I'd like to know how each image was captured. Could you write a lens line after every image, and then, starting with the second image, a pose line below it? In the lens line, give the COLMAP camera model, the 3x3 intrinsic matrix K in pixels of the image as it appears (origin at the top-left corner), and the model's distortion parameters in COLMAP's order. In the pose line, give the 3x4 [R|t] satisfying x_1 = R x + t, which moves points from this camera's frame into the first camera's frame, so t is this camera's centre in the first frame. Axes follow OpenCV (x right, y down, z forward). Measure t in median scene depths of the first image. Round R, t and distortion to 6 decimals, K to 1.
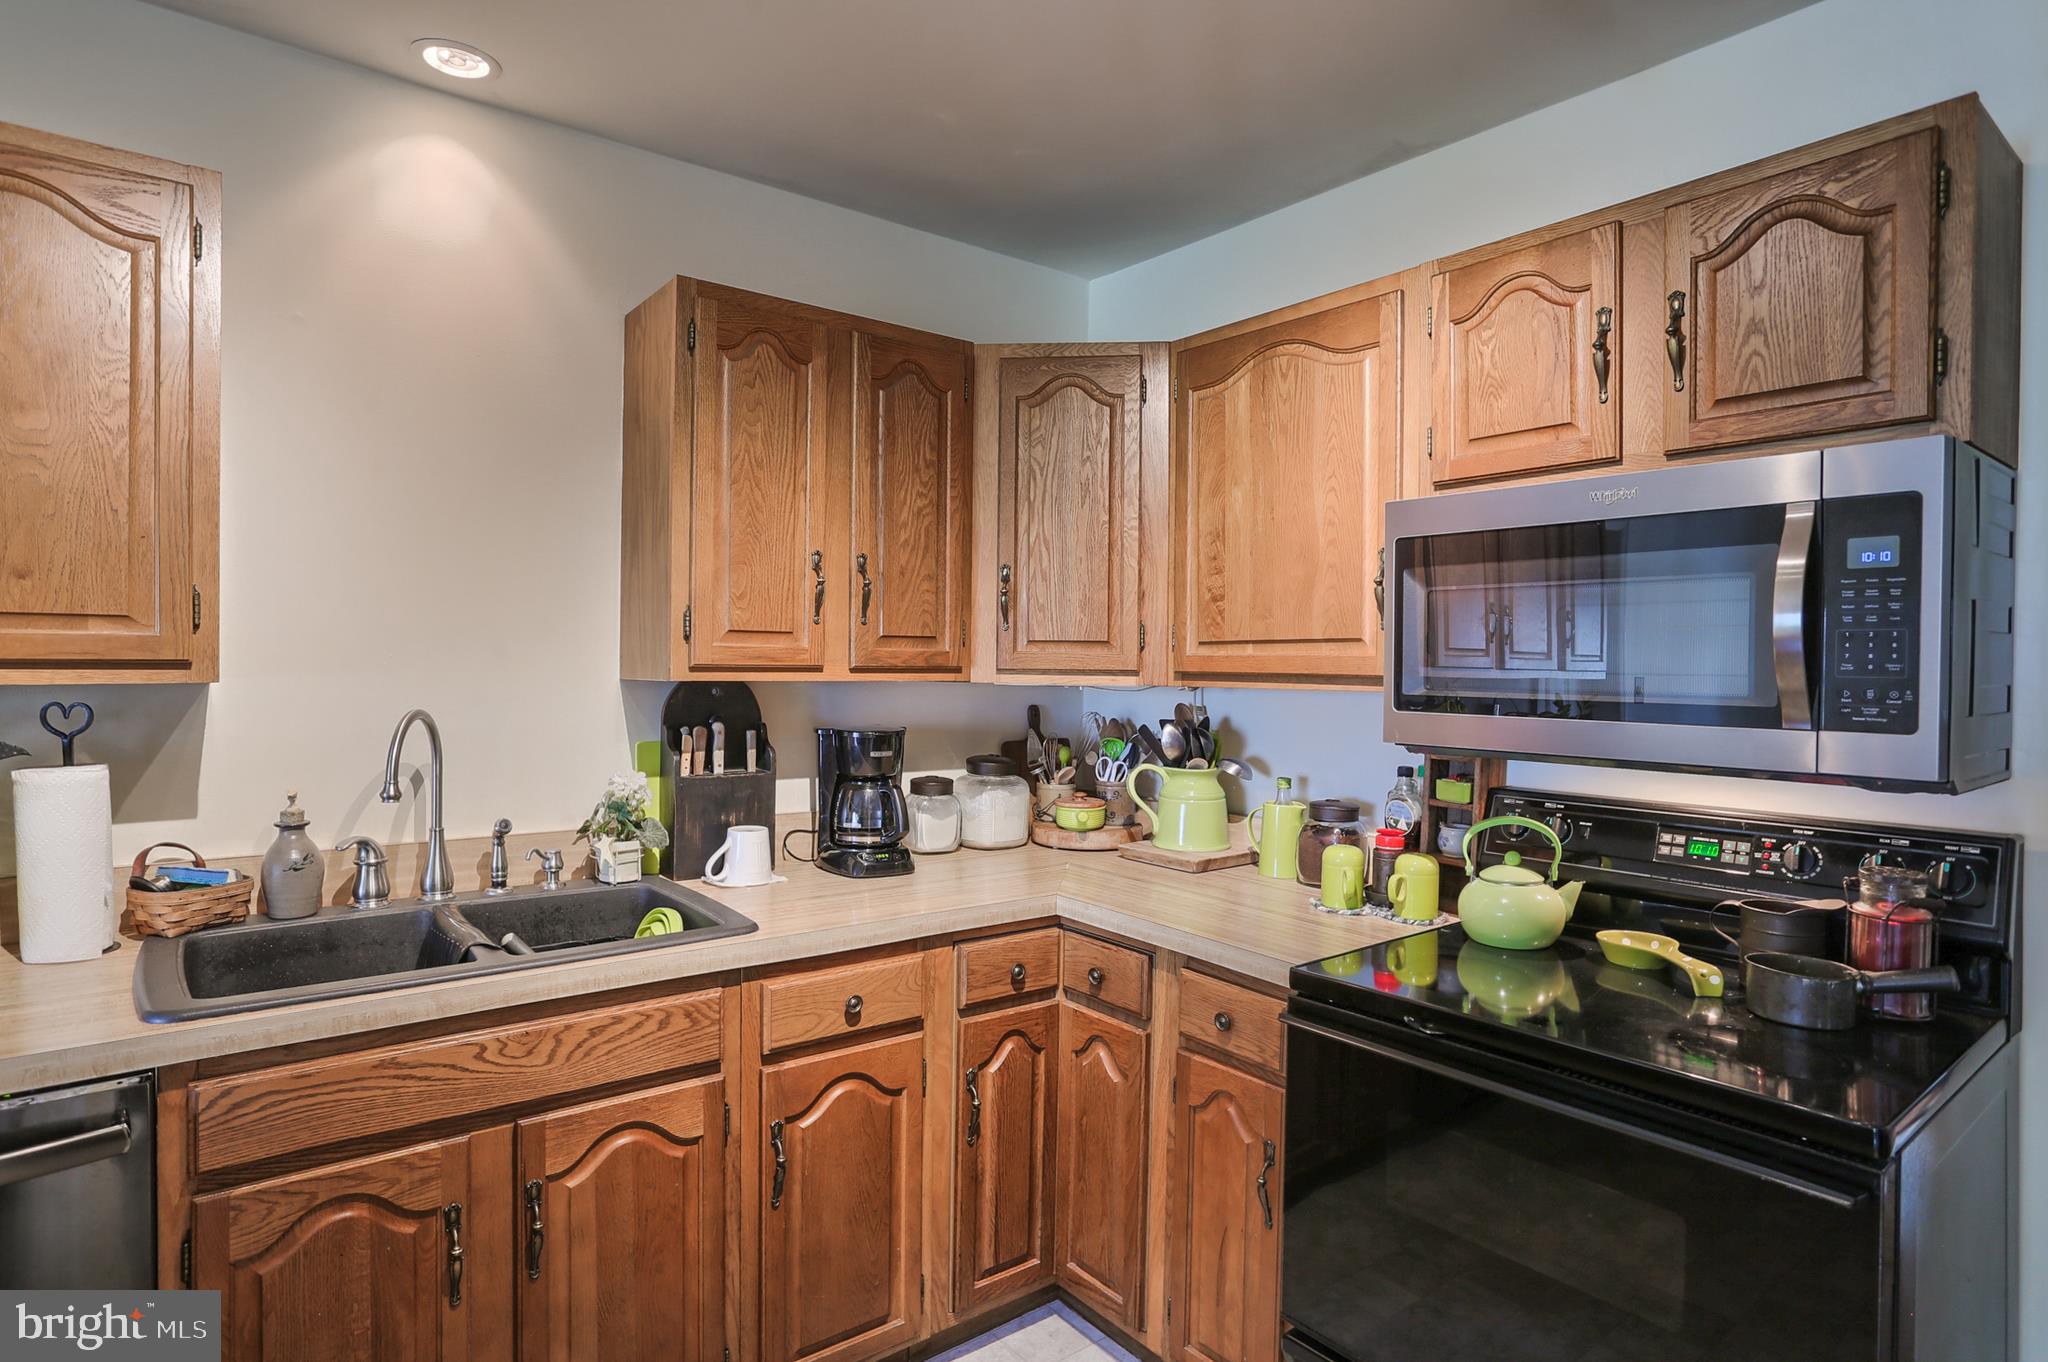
lens RADIAL K [[1074.7, 0, 1024.0], [0, 1074.7, 681.0], [0, 0, 1]] dist [-0.003054, 0.000578]
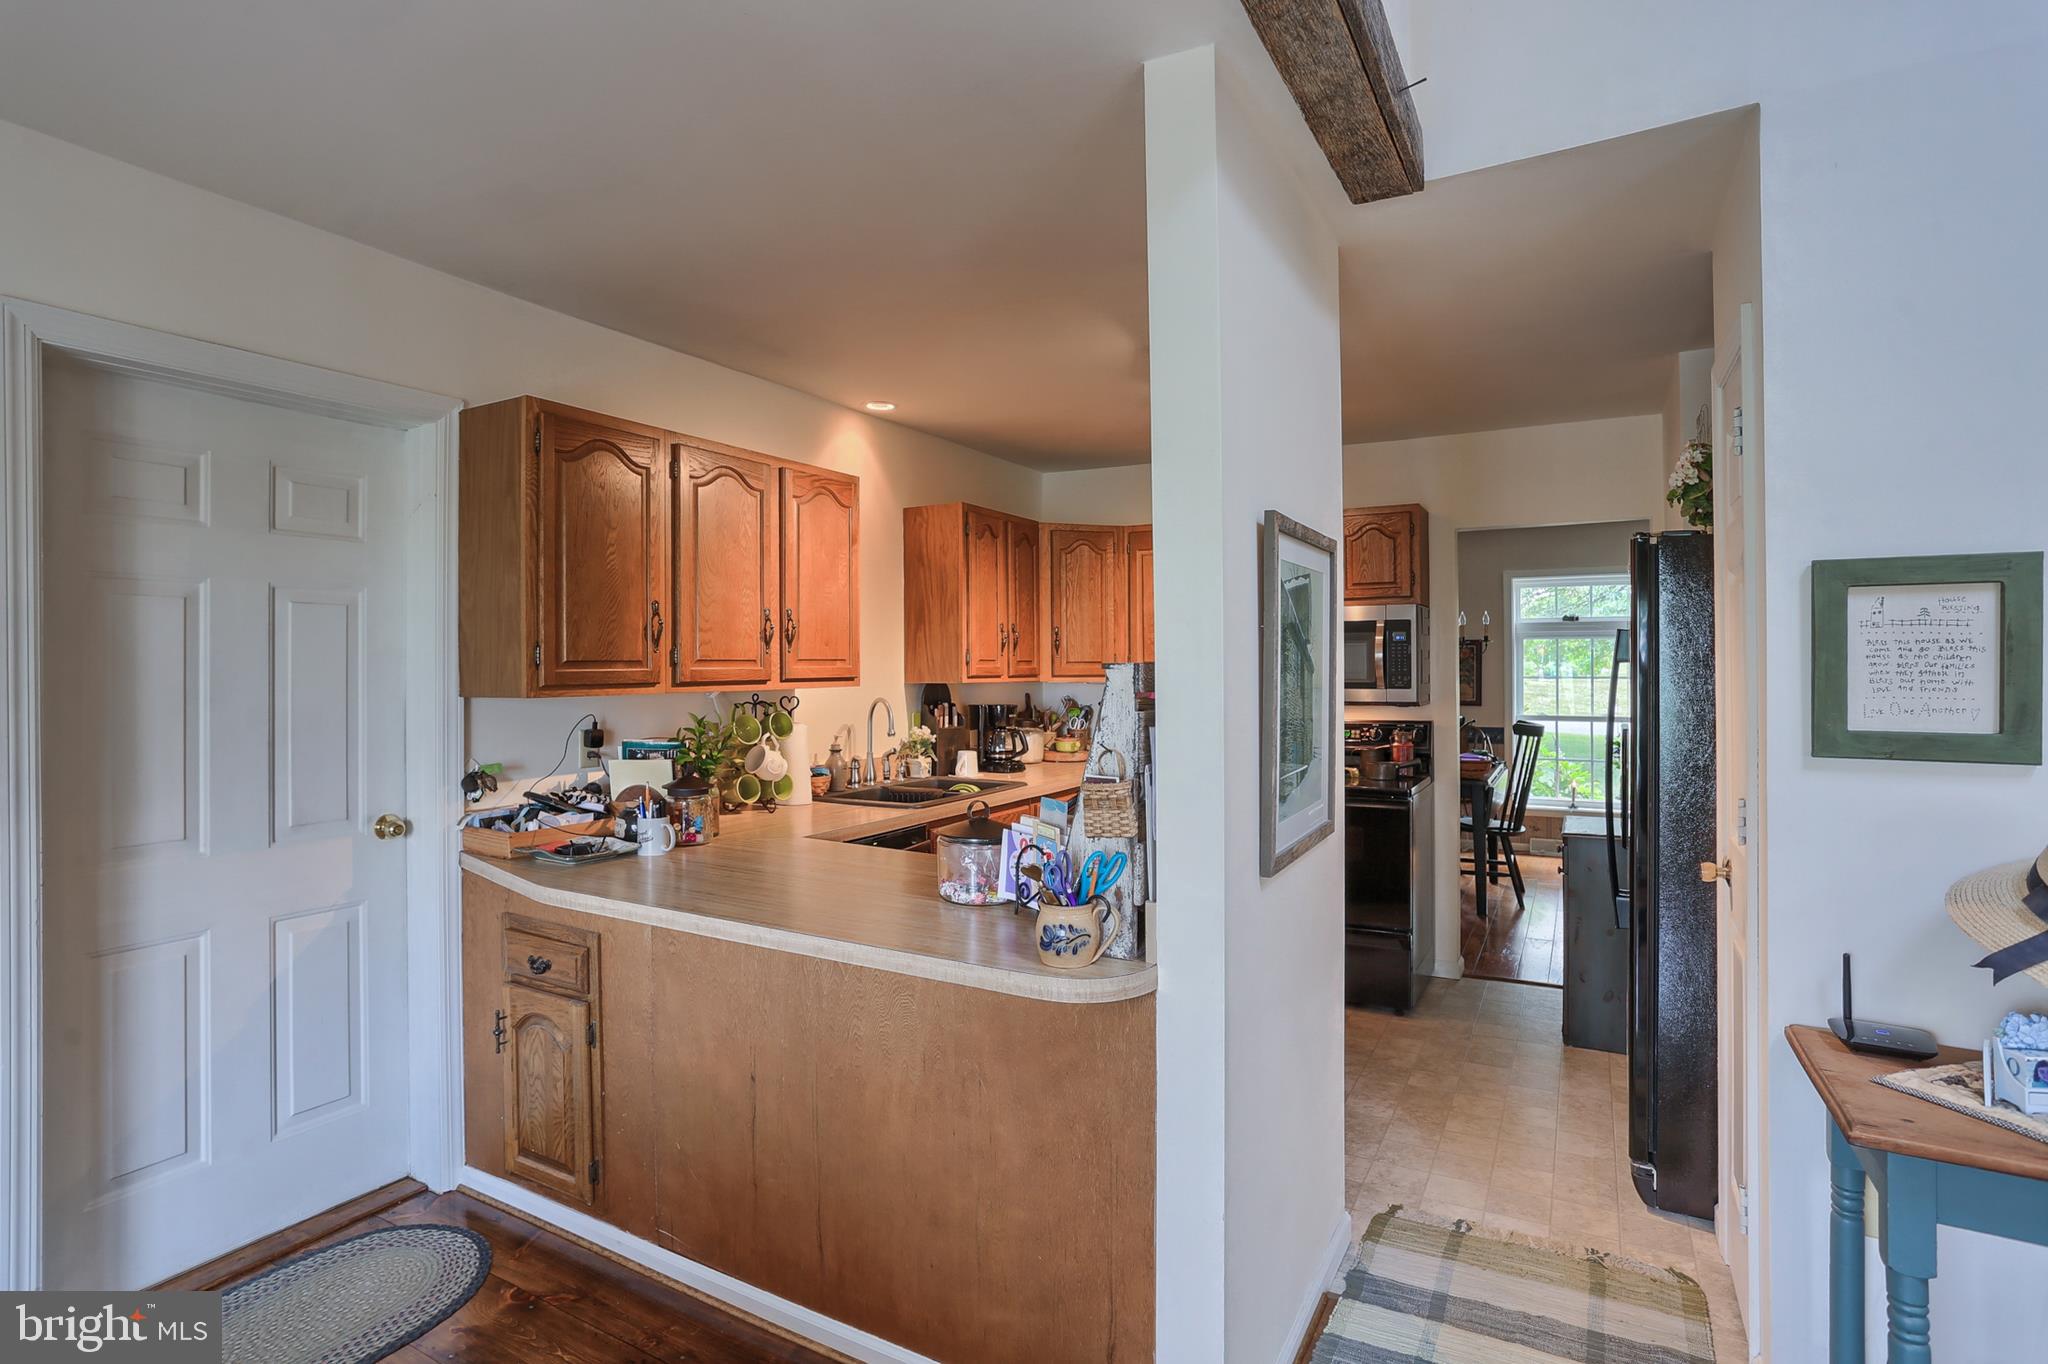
lens RADIAL K [[999.3, 0, 1024.0], [0, 999.3, 682.0], [0, 0, 1]] dist [0.000244, -0.000019]
pose [[0.929194, -0.020711, 0.369012, -1.258586], [0.021165, 0.999772, 0.002817, -0.006846], [-0.368986, 0.005193, 0.929421, -1.276607]]
